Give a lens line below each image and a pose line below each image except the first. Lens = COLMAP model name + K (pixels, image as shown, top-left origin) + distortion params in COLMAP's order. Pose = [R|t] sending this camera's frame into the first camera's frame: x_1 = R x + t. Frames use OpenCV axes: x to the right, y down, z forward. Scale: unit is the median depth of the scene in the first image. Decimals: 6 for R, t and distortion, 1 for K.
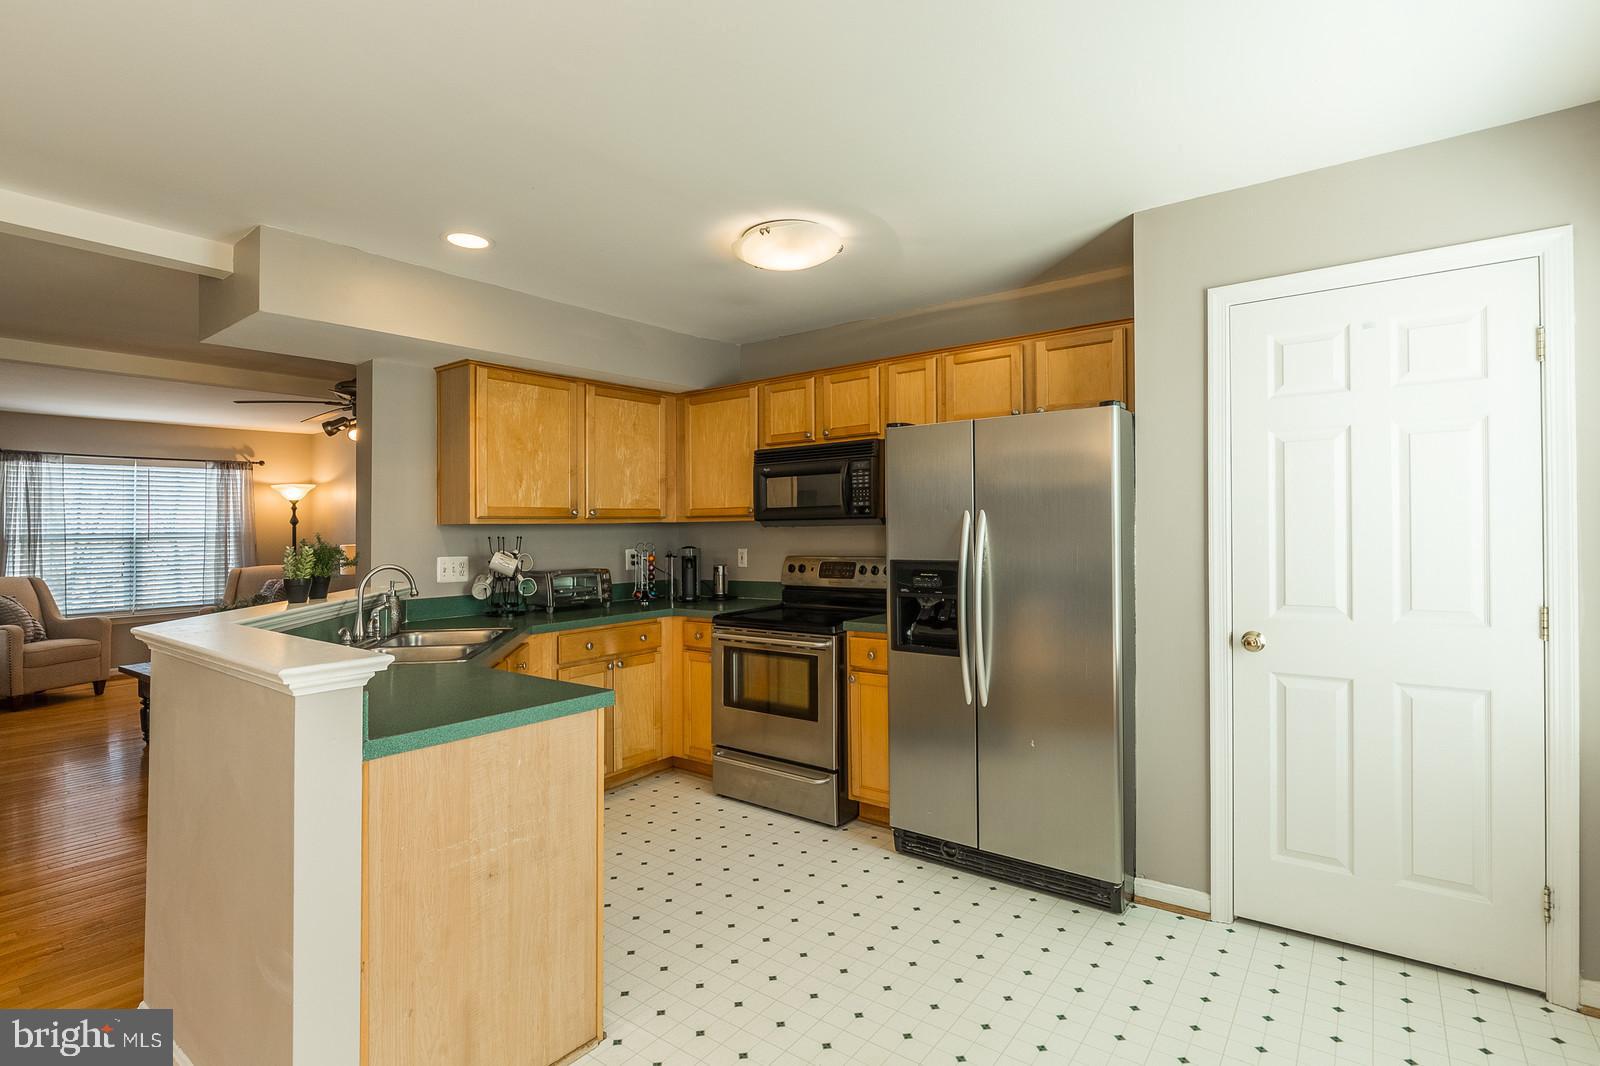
lens RADIAL K [[784.3, 0, 803.4], [0, 784.3, 518.1], [0, 0, 1]] dist [-0.001084, -0.001589]
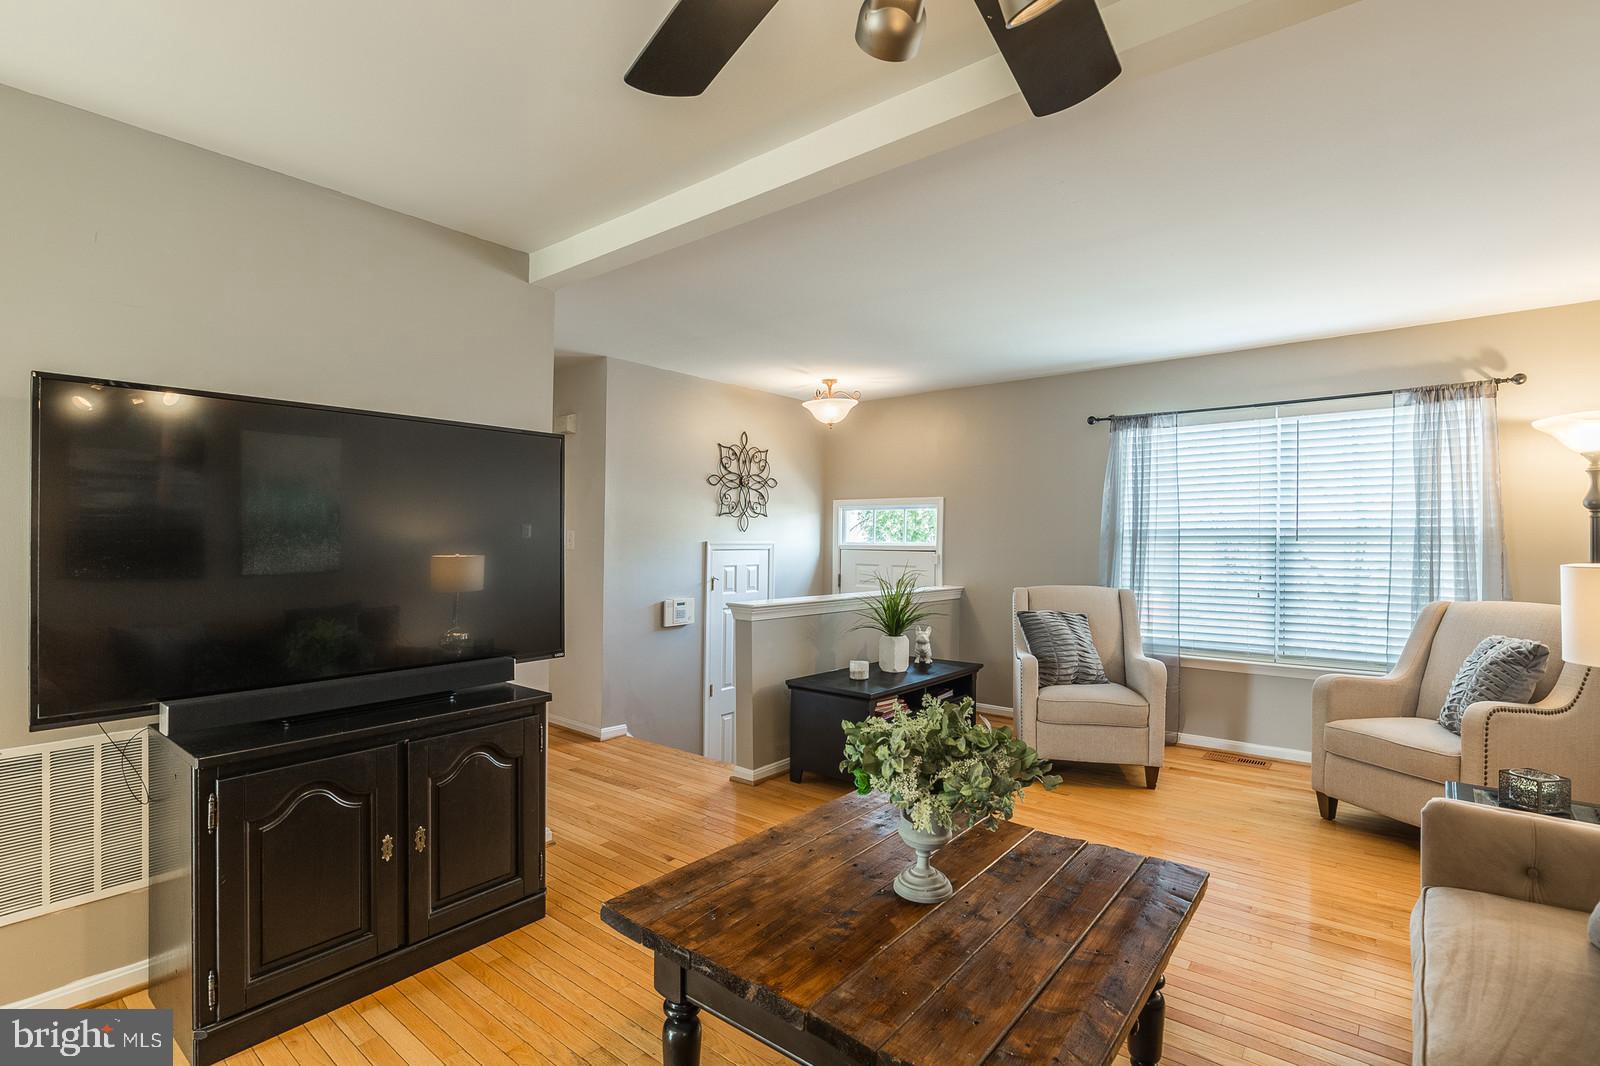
lens RADIAL K [[749.5, 0, 799.3], [0, 749.5, 530.1], [0, 0, 1]] dist [-0.002611, 0.000253]
pose [[-0.012767, 0.006628, -0.999897, -0.450158], [0.013545, 0.999887, 0.006455, 0.019529], [0.999827, -0.013461, -0.012856, 1.073091]]
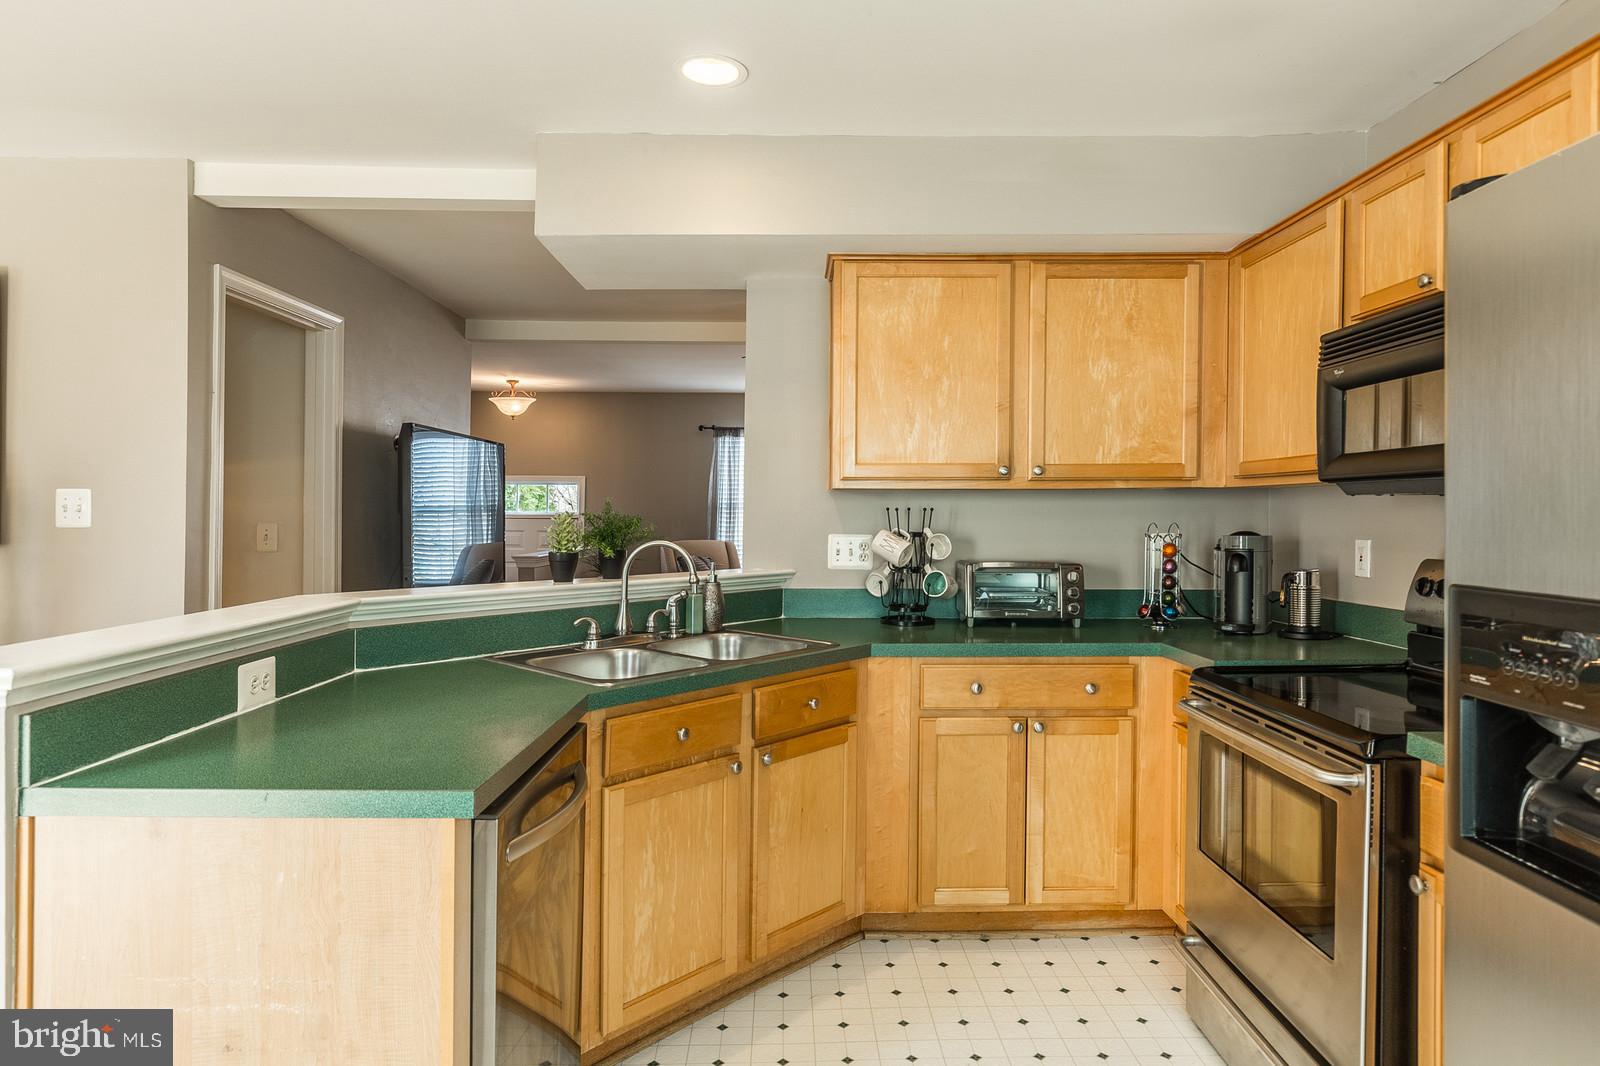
lens RADIAL K [[947.6, 0, 800.5], [0, 947.6, 506.5], [0, 0, 1]] dist [0.000753, -0.002092]
pose [[0.616545, 0.011538, -0.787235, 0.195117], [0.000674, 0.999885, 0.015182, 0.009316], [0.787320, -0.009891, 0.616466, 0.386245]]
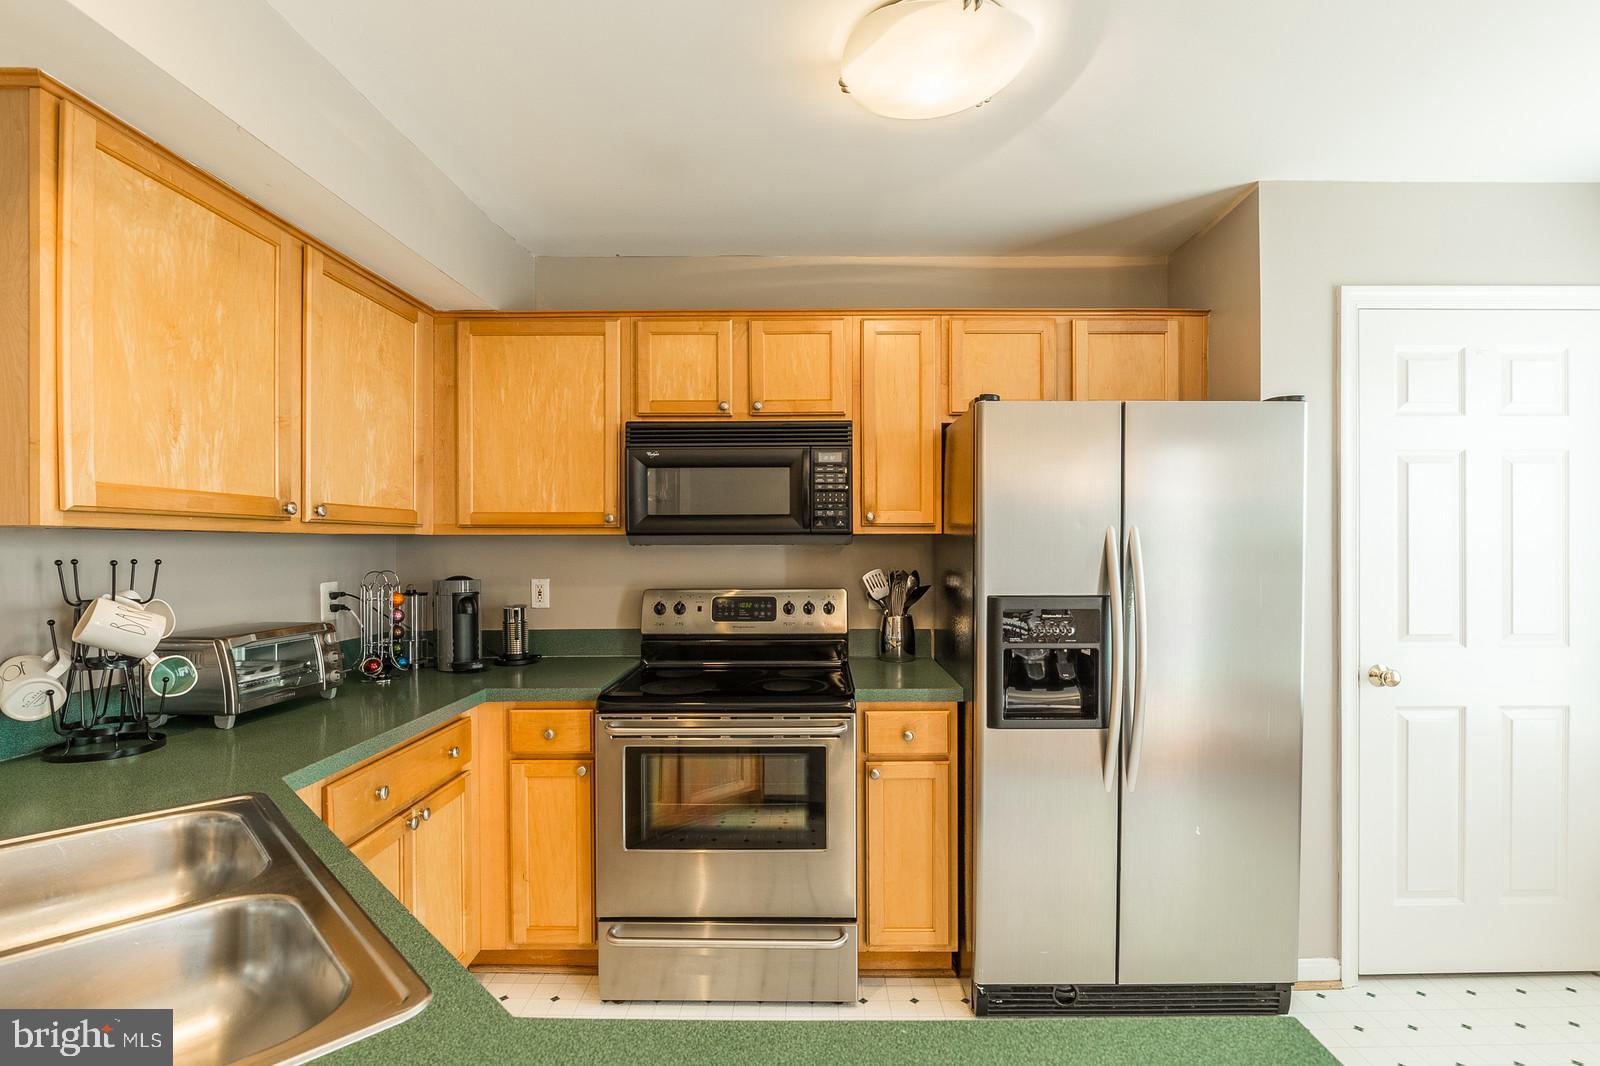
lens RADIAL K [[749.5, 0, 815.4], [0, 749.5, 555.1], [0, 0, 1]] dist [-0.002611, 0.000253]
pose [[0.793206, 0.005888, 0.608925, -0.299780], [-0.017015, 0.999777, 0.012497, 0.009223], [-0.608715, -0.020274, 0.793130, 0.427670]]
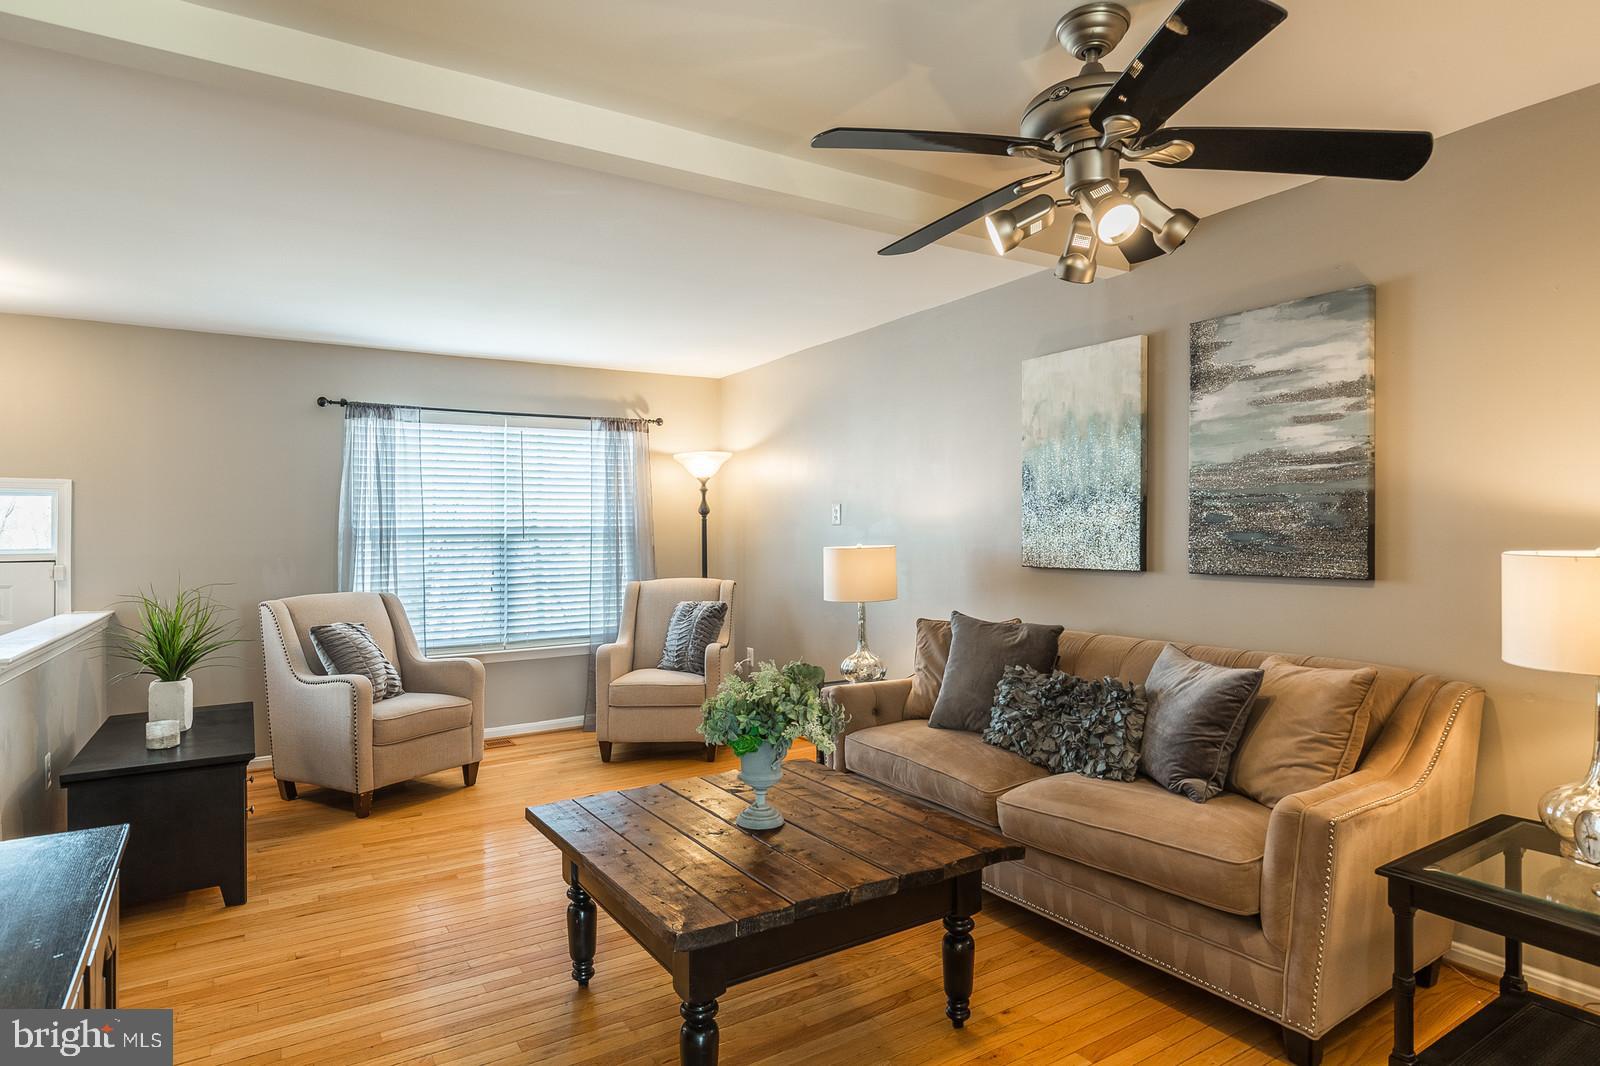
lens RADIAL K [[882.9, 0, 793.6], [0, 882.9, 529.9], [0, 0, 1]] dist [-0.001242, -0.000846]
pose [[0.939690, 0.005800, -0.341979, -0.615743], [0.000000, 0.999856, 0.016957, 0.014501], [0.342028, -0.015934, 0.939554, 0.633850]]
